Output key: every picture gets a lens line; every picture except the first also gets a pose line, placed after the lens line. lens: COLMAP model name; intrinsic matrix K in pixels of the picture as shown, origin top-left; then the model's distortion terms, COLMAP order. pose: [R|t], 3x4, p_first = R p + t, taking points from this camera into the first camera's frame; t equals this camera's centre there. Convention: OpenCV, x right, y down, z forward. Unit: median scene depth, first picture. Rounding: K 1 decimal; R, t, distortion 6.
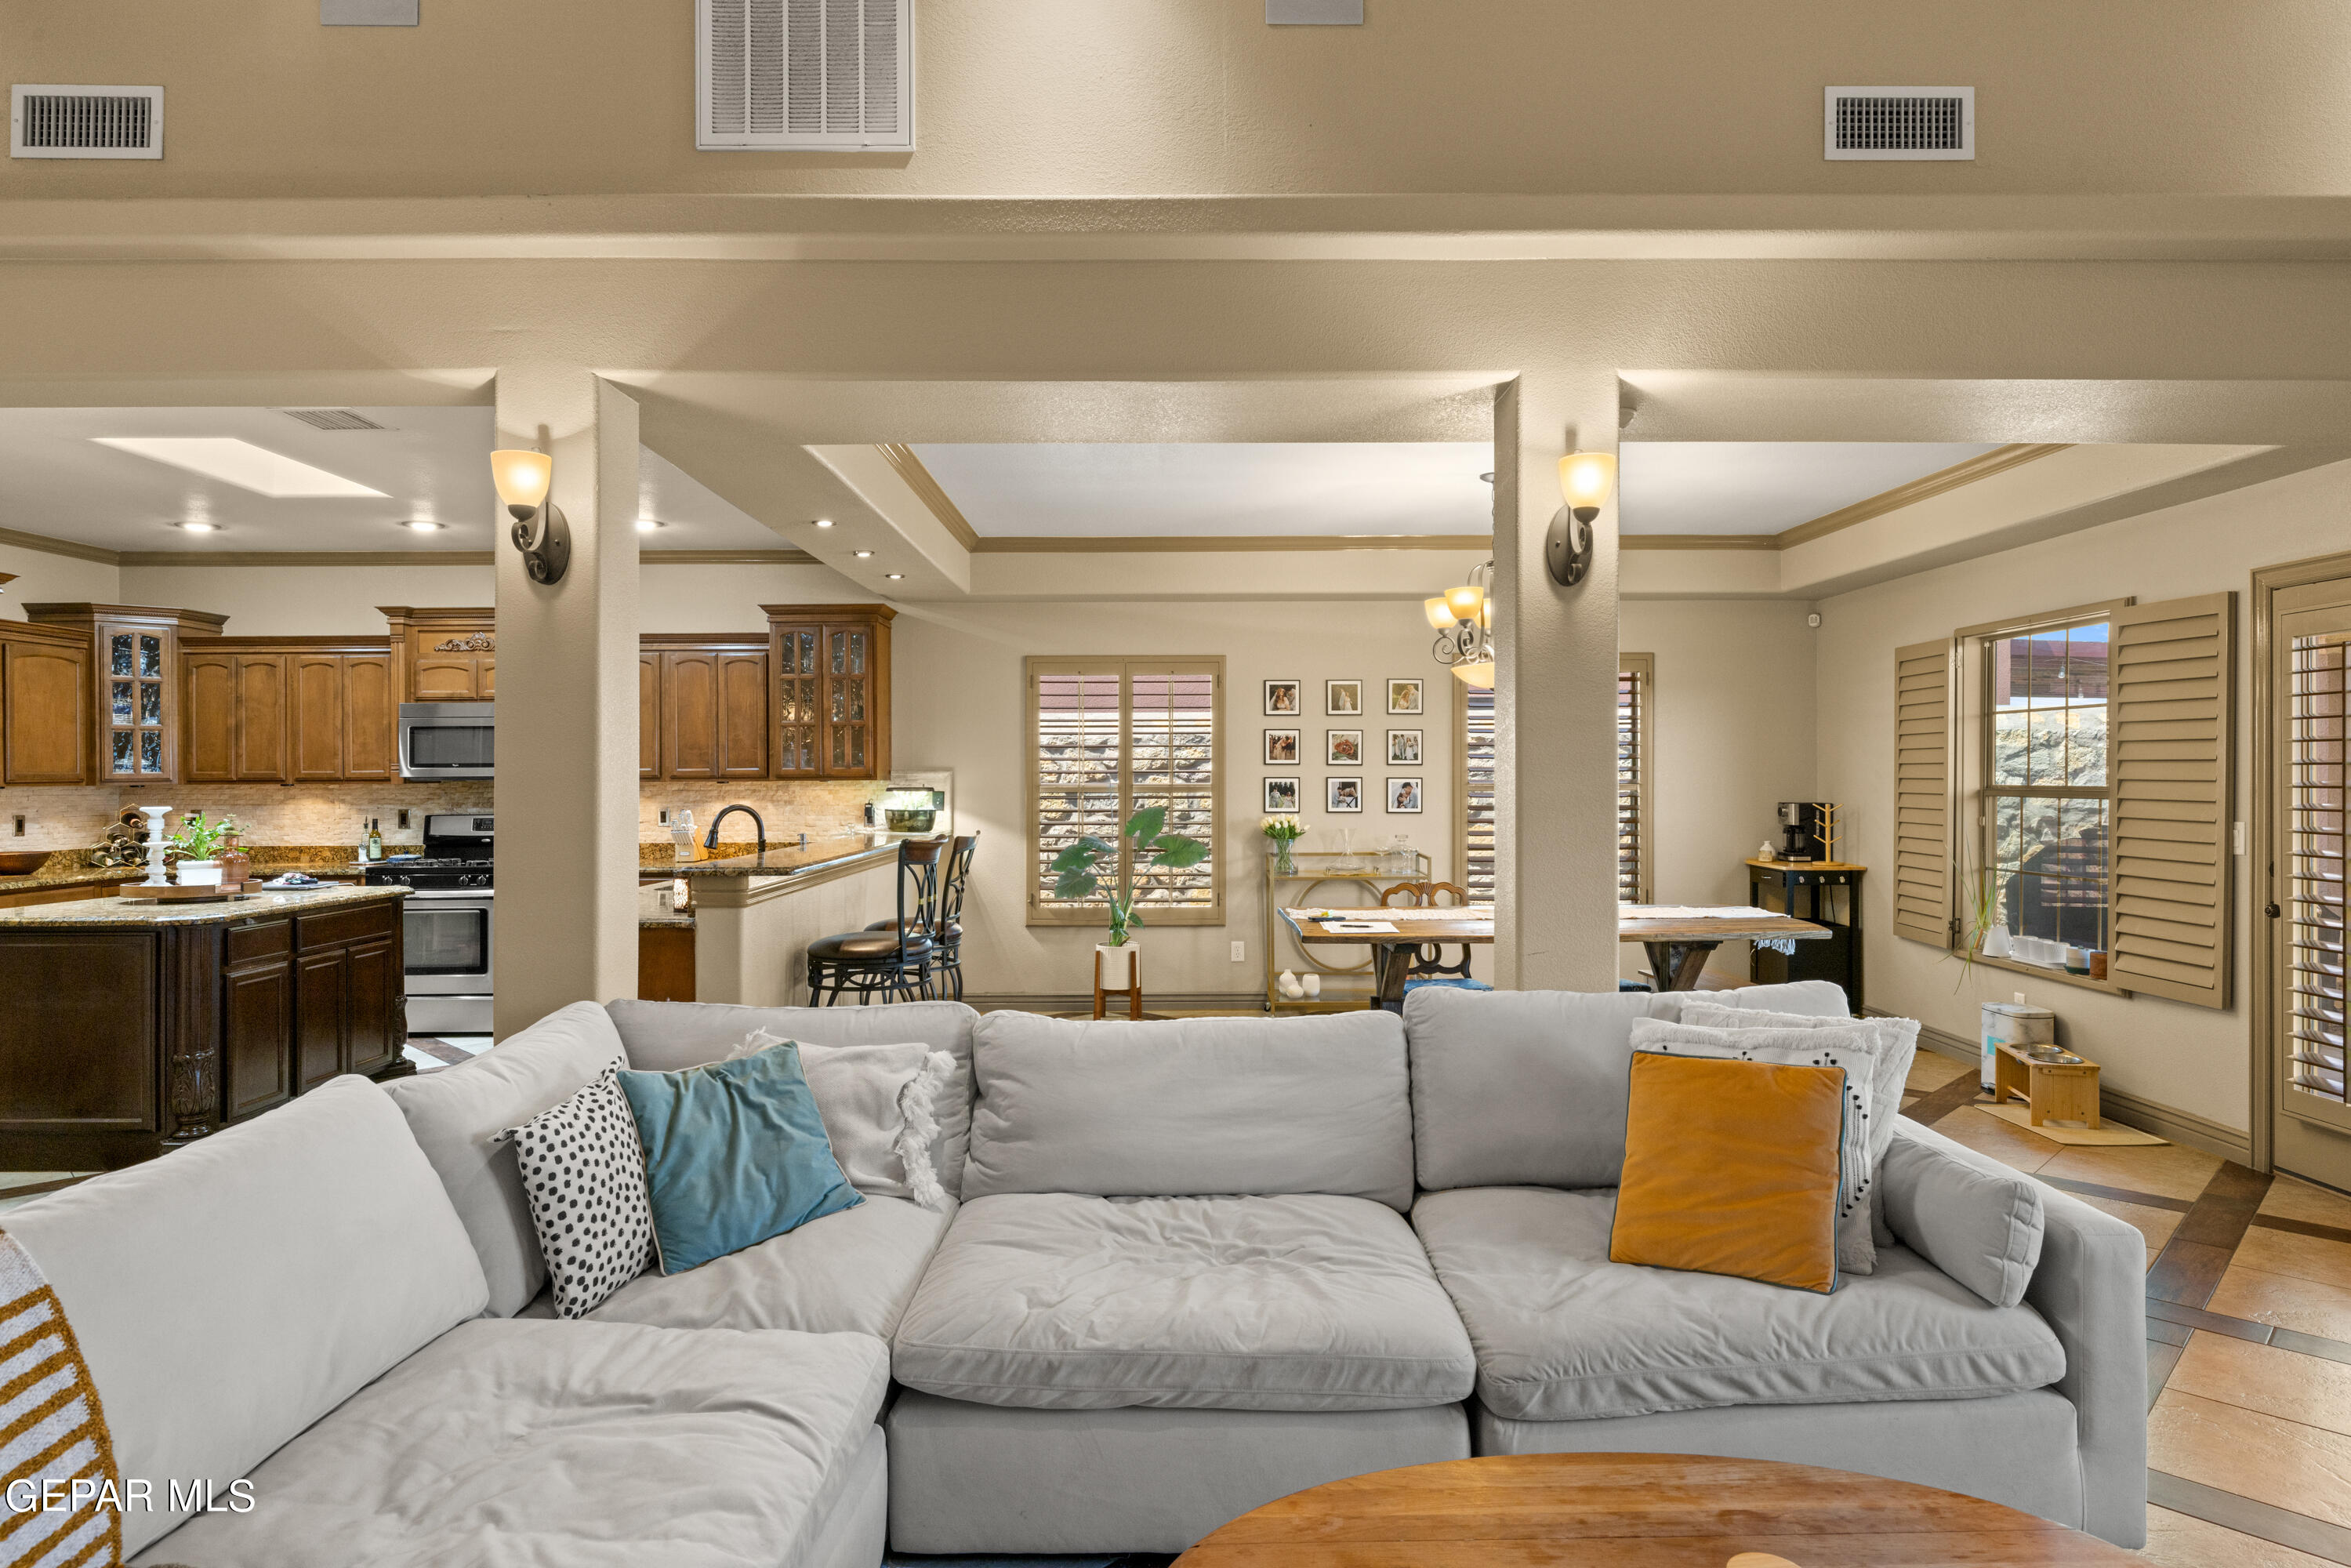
lens RADIAL K [[1328.5, 0, 1178.0], [0, 1328.5, 767.9], [0, 0, 1]] dist [0.001082, 0.000156]
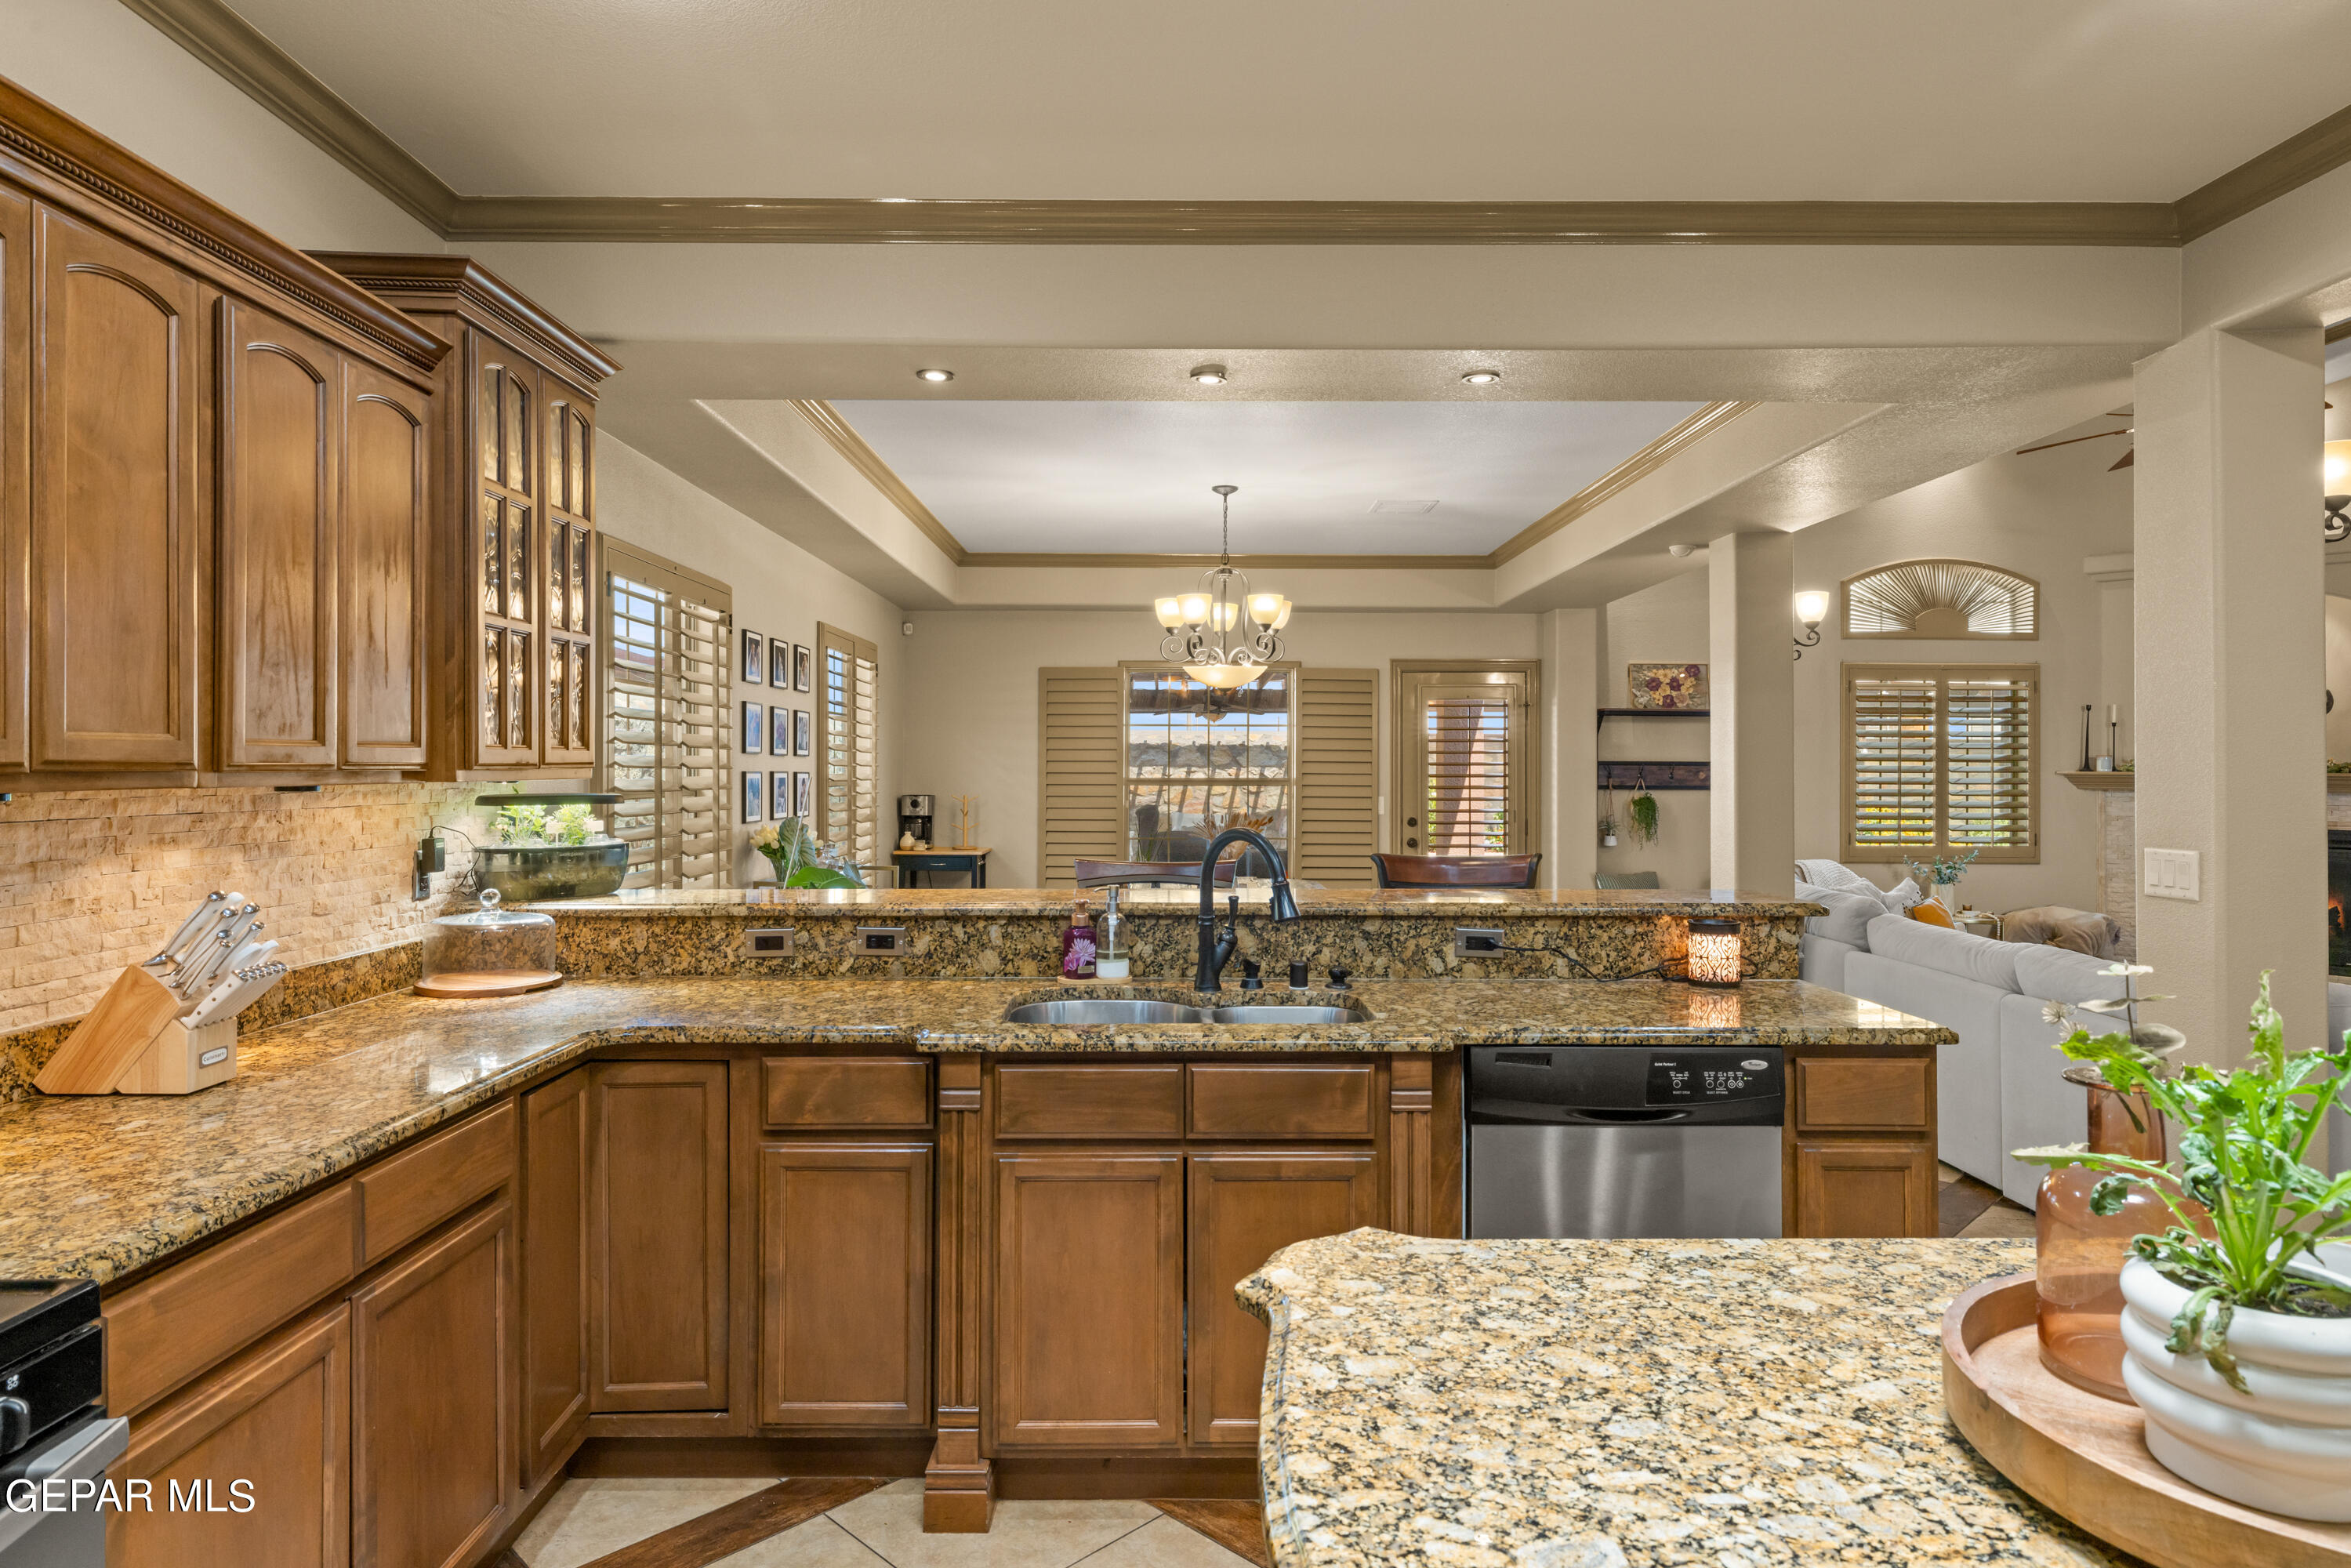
lens RADIAL K [[1347.9, 0, 1173.3], [0, 1347.9, 758.4], [0, 0, 1]] dist [0.001397, 0.000717]
pose [[-0.002587, 0.009772, 0.999949, -0.711831], [-0.007230, 0.999926, -0.009791, 0.005816], [-0.999971, -0.007255, -0.002516, 0.874613]]
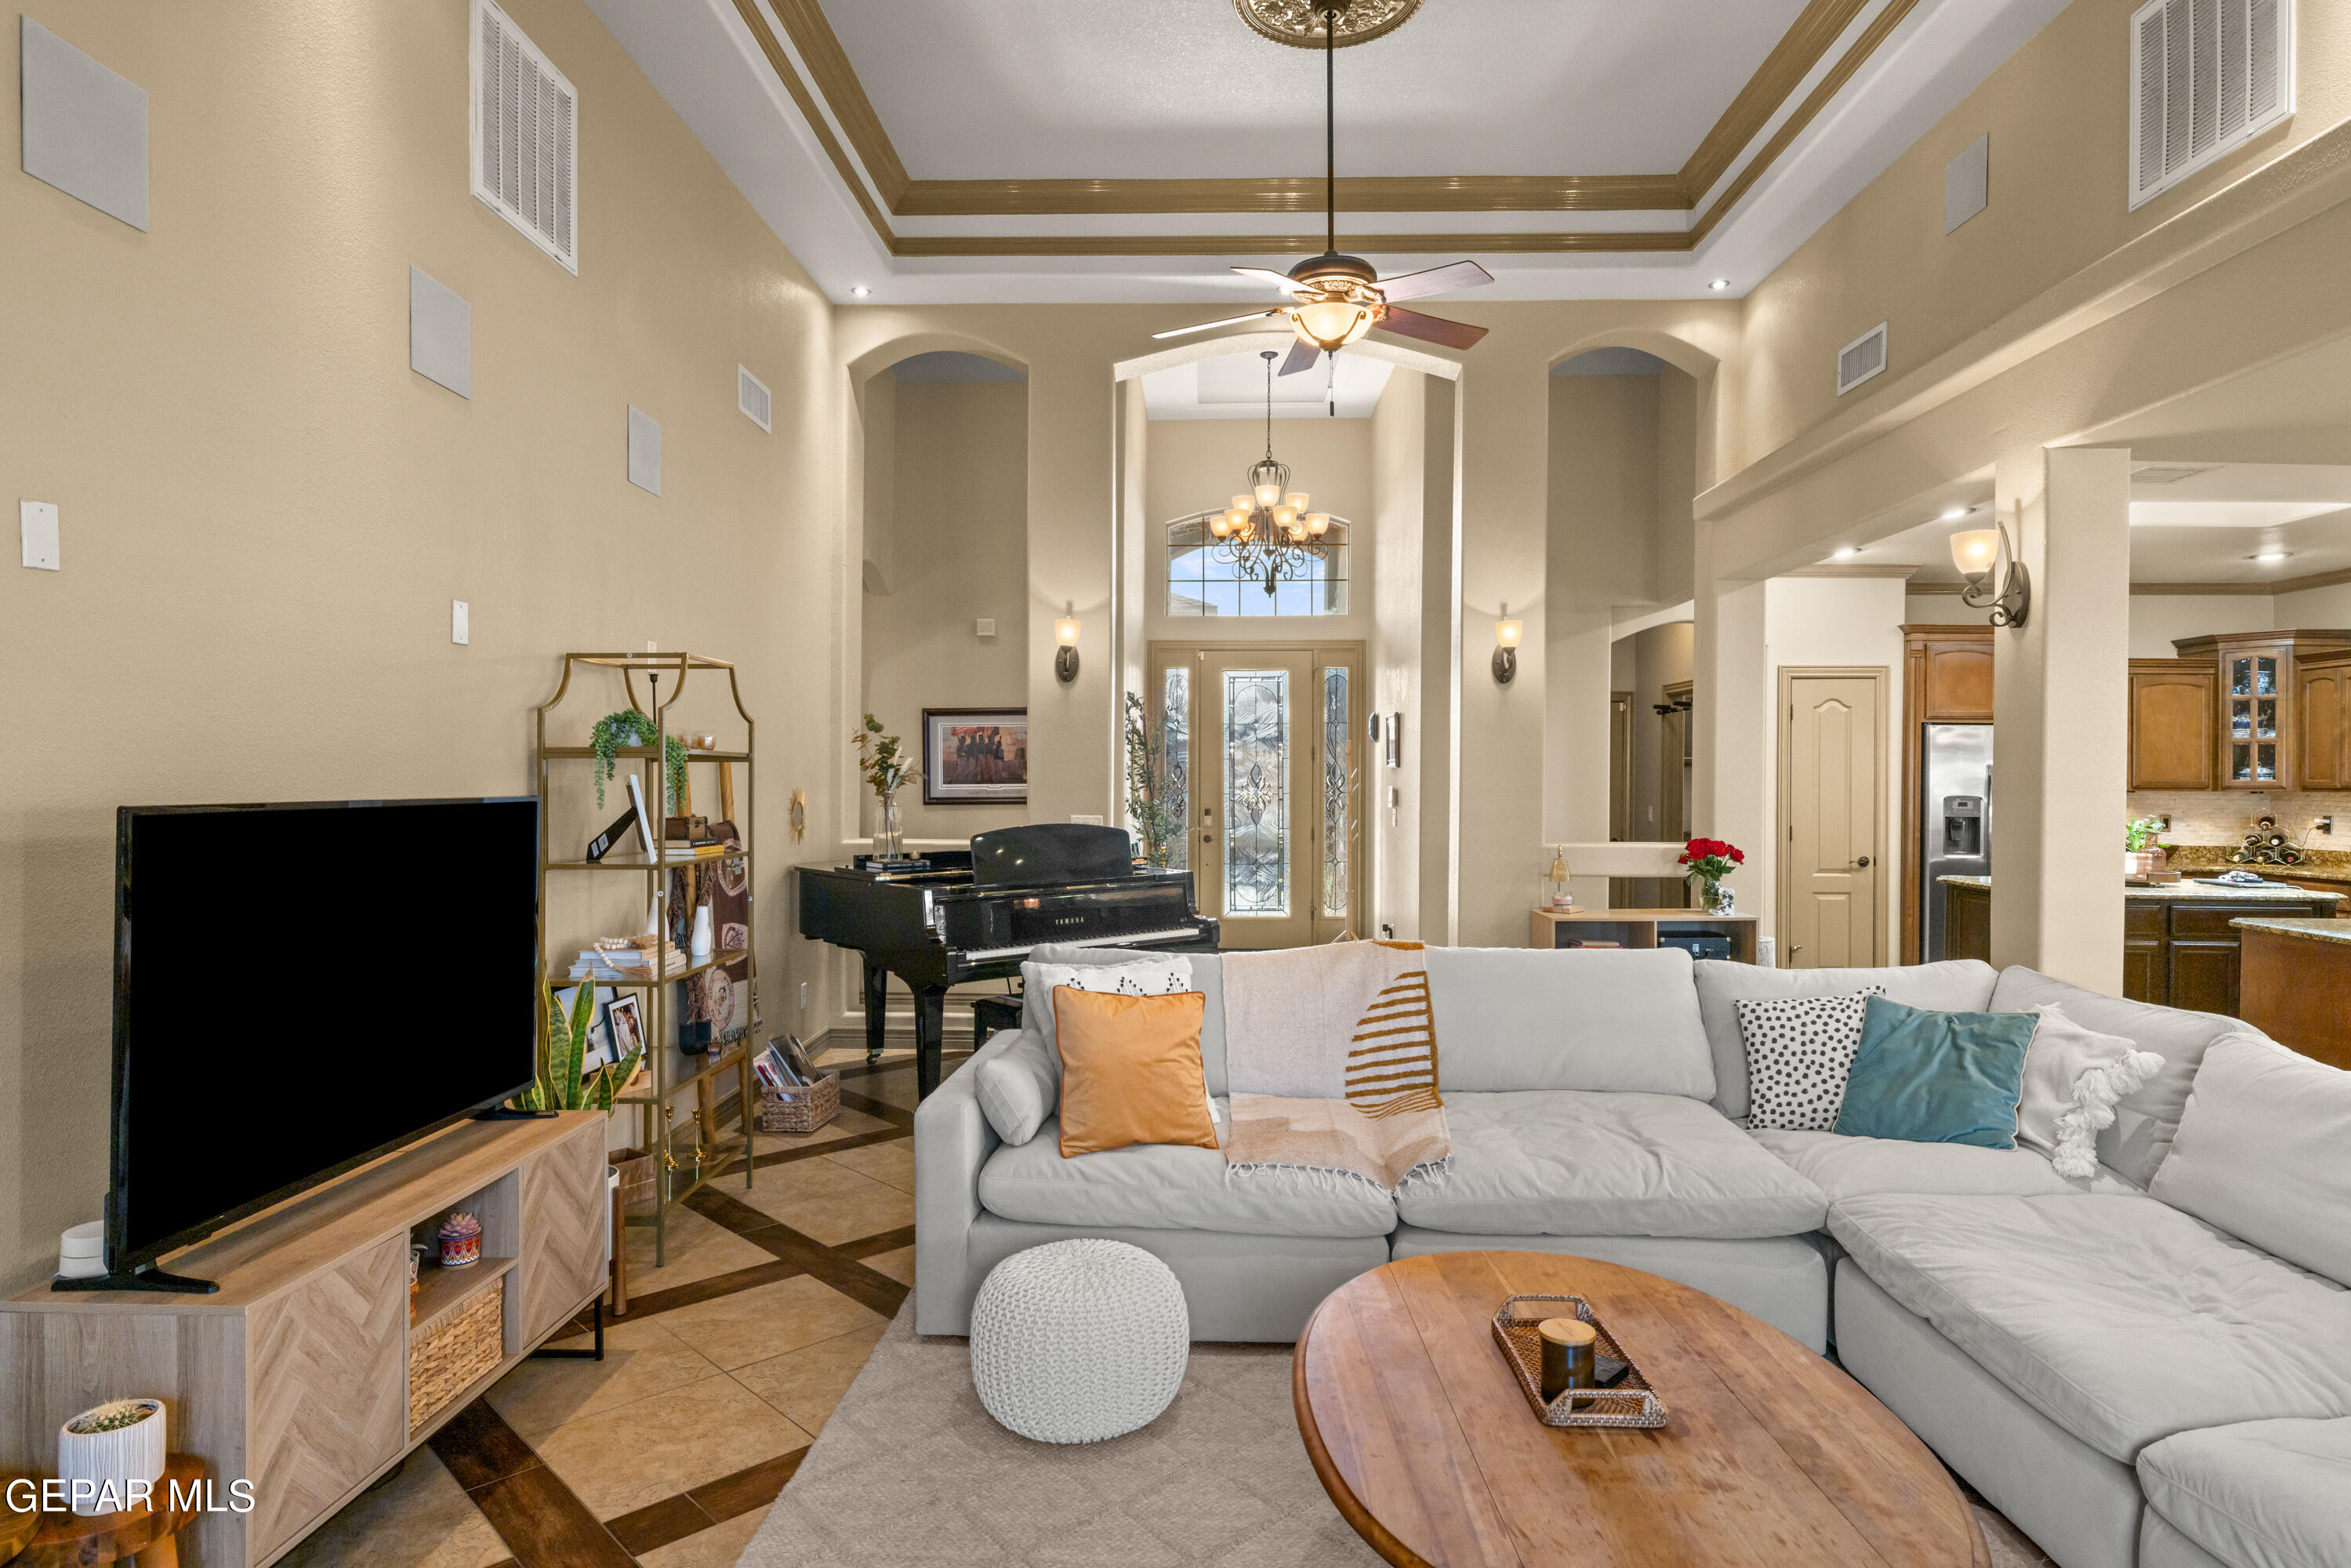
lens RADIAL K [[1321.8, 0, 1176.1], [0, 1321.8, 791.5], [0, 0, 1]] dist [0.002207, 0.001046]
pose [[-0.023856, 0.012795, -0.999634, 0.381281], [-0.001425, 0.999917, 0.012833, -0.000158], [0.999714, 0.001731, -0.023836, 0.121393]]
